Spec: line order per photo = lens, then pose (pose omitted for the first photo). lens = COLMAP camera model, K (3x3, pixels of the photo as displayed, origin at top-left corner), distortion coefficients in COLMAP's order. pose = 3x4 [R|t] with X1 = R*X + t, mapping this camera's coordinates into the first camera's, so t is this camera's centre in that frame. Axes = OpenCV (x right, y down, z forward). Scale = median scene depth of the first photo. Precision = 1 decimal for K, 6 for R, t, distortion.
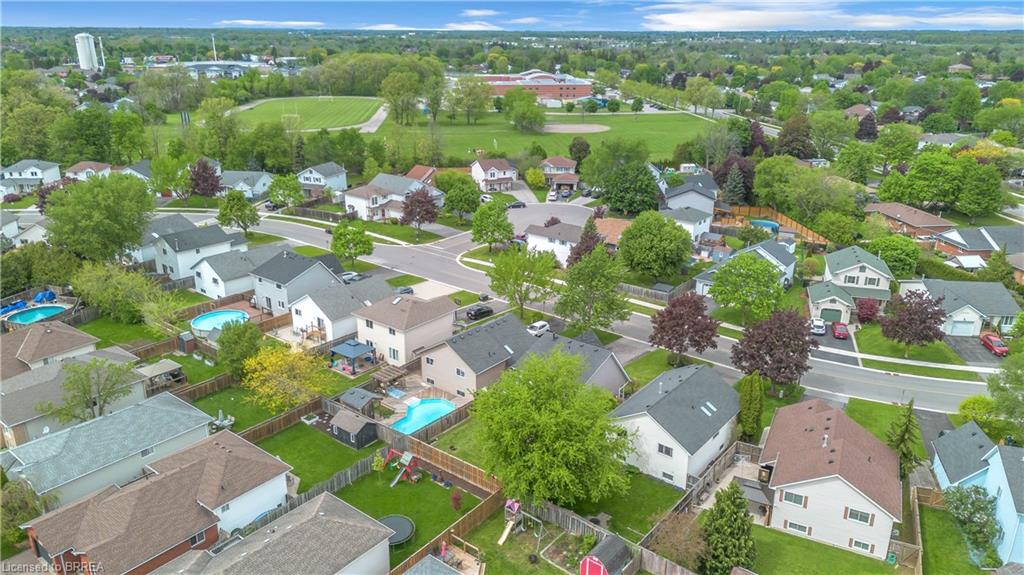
lens RADIAL K [[716.1, 0, 512.0], [0, 716.1, 287.5], [0, 0, 1]] dist [0.089520, -0.092935]
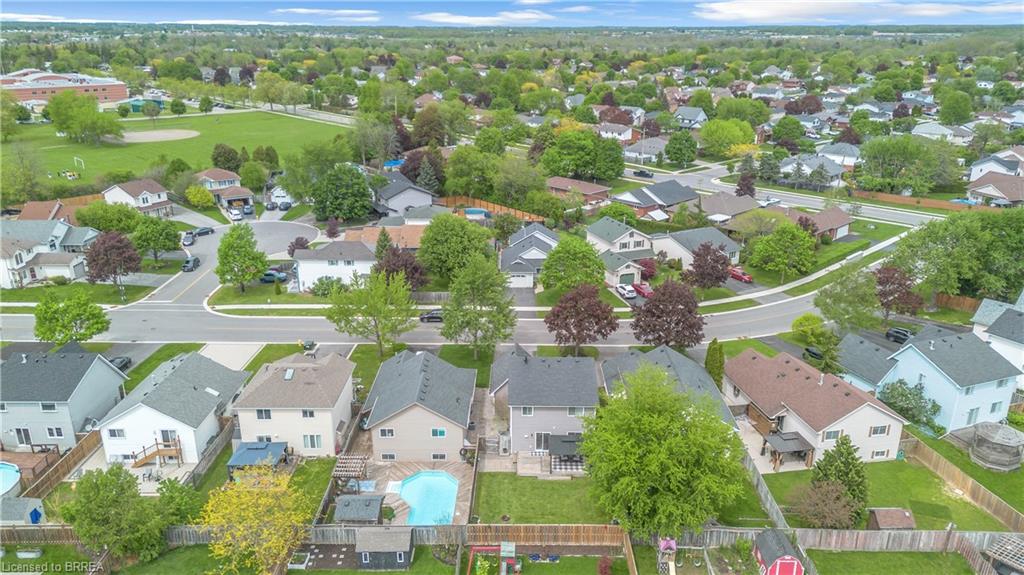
lens RADIAL K [[716.1, 0, 512.0], [0, 716.1, 287.5], [0, 0, 1]] dist [0.089520, -0.092935]
pose [[0.788435, -0.210879, 0.577841, -0.306932], [0.206574, 0.975615, 0.074183, -0.061008], [-0.579394, 0.060879, 0.812771, 0.178131]]
